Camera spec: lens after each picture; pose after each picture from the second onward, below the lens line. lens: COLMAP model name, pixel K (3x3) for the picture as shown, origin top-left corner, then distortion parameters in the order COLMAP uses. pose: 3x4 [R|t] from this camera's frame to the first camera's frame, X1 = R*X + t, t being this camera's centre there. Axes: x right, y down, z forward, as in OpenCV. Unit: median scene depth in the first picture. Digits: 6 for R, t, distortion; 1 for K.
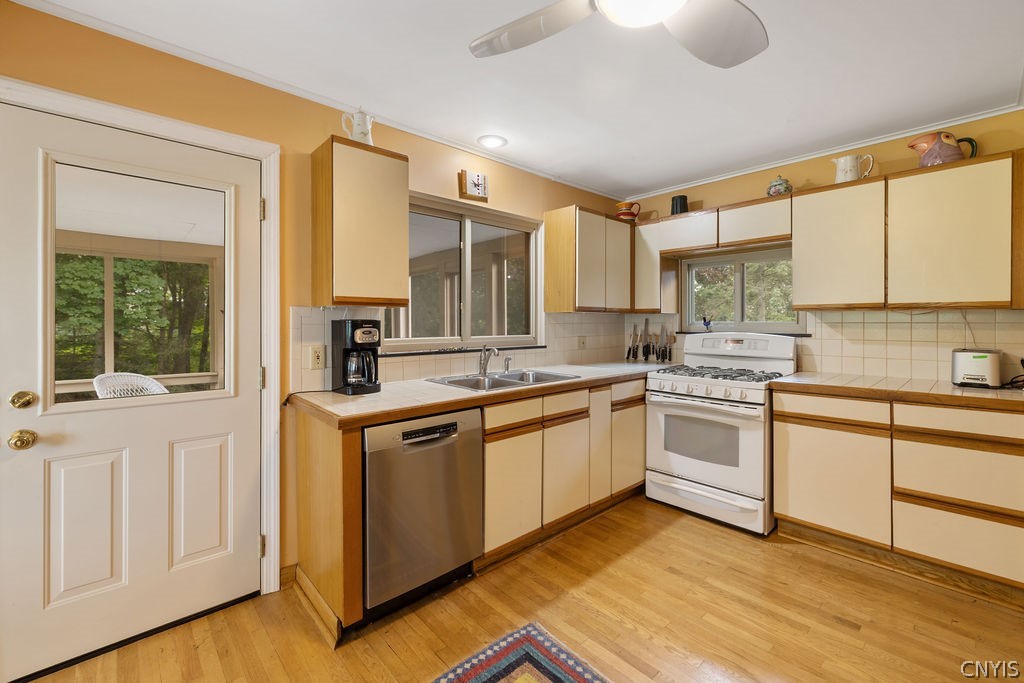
lens RADIAL K [[429.6, 0, 507.8], [0, 429.6, 325.1], [0, 0, 1]] dist [0.000947, 0.000174]
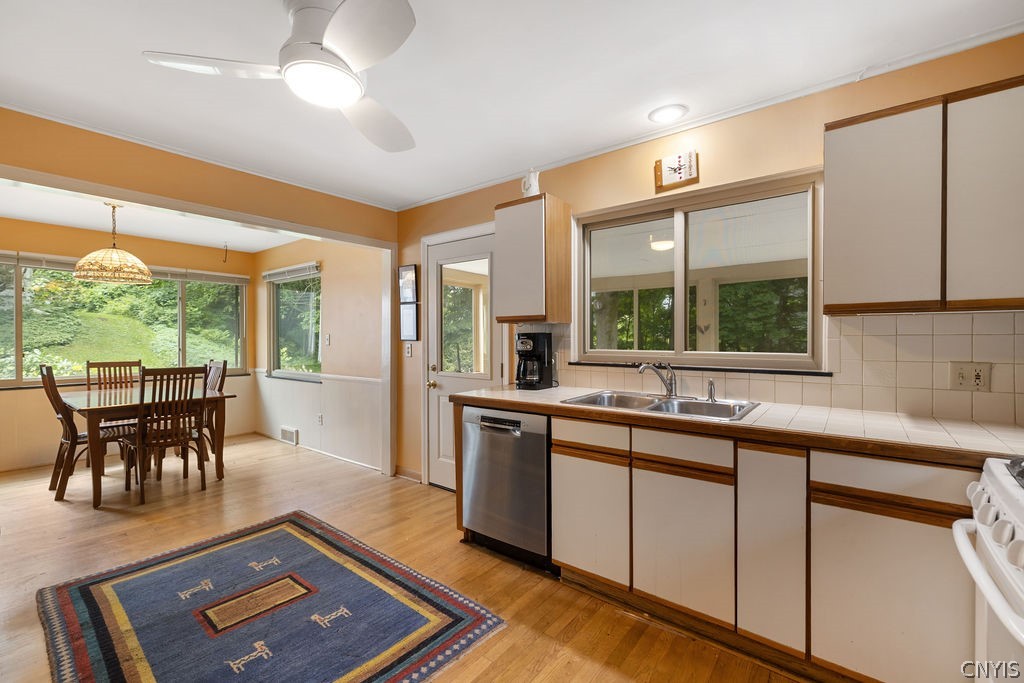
lens RADIAL K [[436.7, 0, 512.0], [0, 436.7, 341.5], [0, 0, 1]] dist [0.000835, -0.000102]
pose [[0.164776, 0.010799, -0.986272, 0.868093], [-0.001969, 0.999942, 0.010620, -0.000335], [0.986329, 0.000193, 0.164788, 0.663629]]
